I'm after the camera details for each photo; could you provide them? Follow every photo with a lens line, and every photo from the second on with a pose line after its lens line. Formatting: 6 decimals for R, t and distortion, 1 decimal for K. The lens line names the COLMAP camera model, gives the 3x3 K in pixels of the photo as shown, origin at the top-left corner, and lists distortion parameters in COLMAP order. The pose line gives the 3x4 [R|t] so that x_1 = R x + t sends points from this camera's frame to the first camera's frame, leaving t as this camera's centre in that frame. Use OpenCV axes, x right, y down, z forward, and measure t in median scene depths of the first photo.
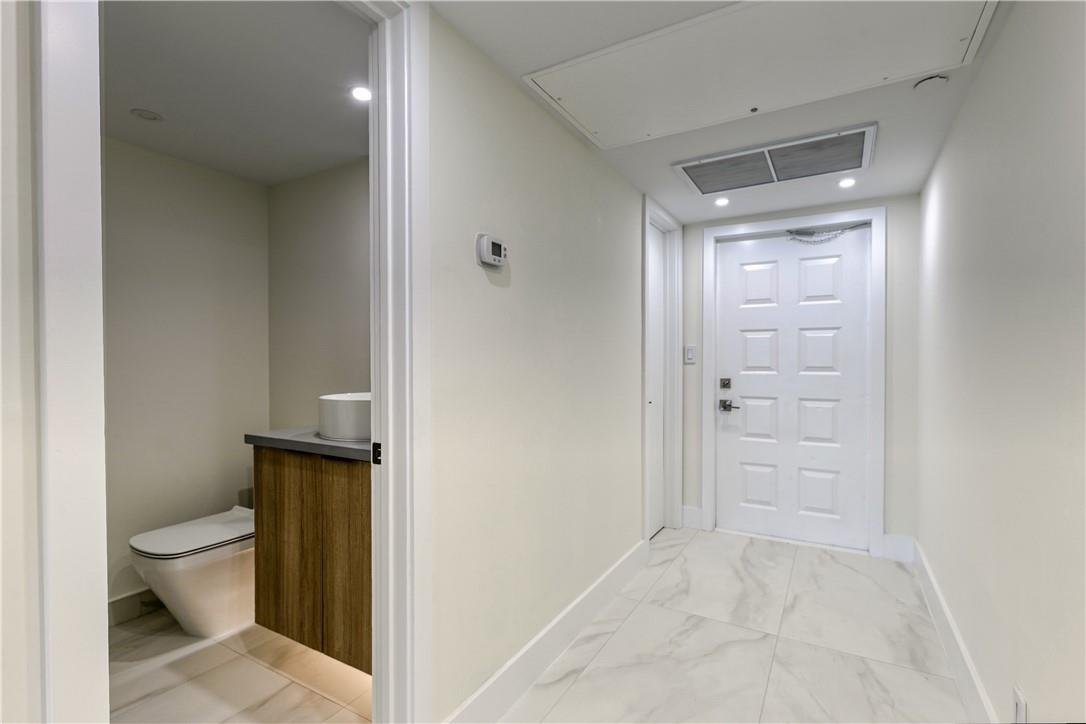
lens RADIAL K [[502.4, 0, 546.8], [0, 502.4, 366.8], [0, 0, 1]] dist [-0.005037, -0.001102]
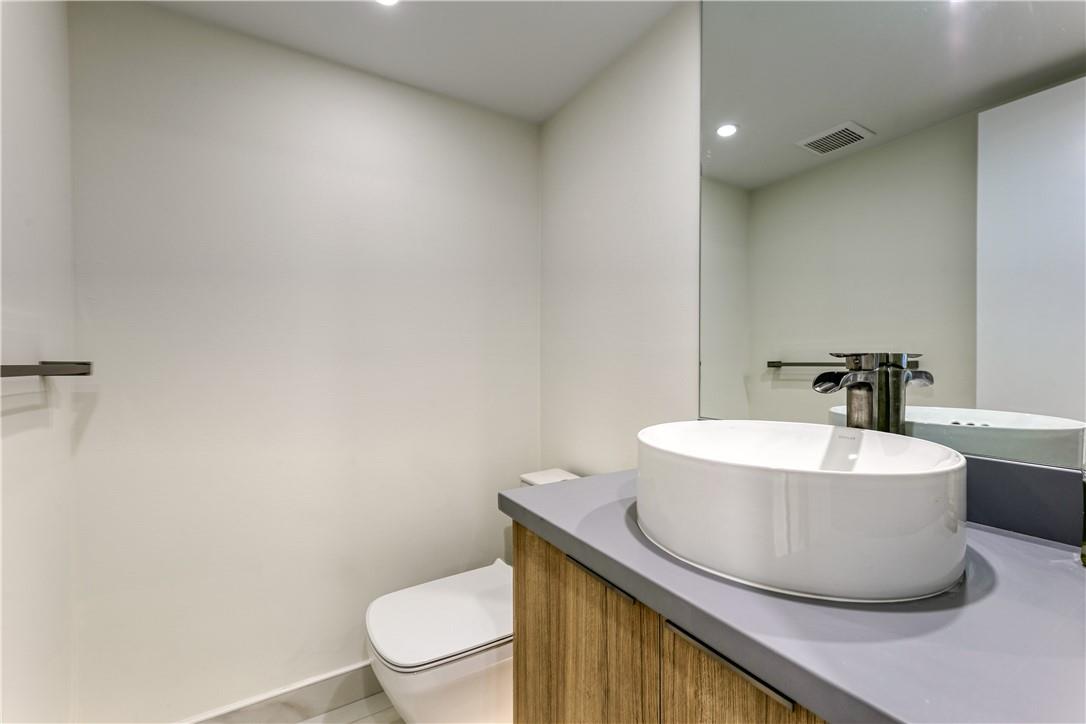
lens RADIAL K [[470.6, 0, 545.7], [0, 470.6, 362.8], [0, 0, 1]] dist [0.010607, -0.001383]
pose [[0.890595, 0.006586, -0.454750, -0.338612], [-0.010274, 0.999931, -0.005638, -0.011688], [0.454682, 0.009693, 0.890601, 0.589175]]
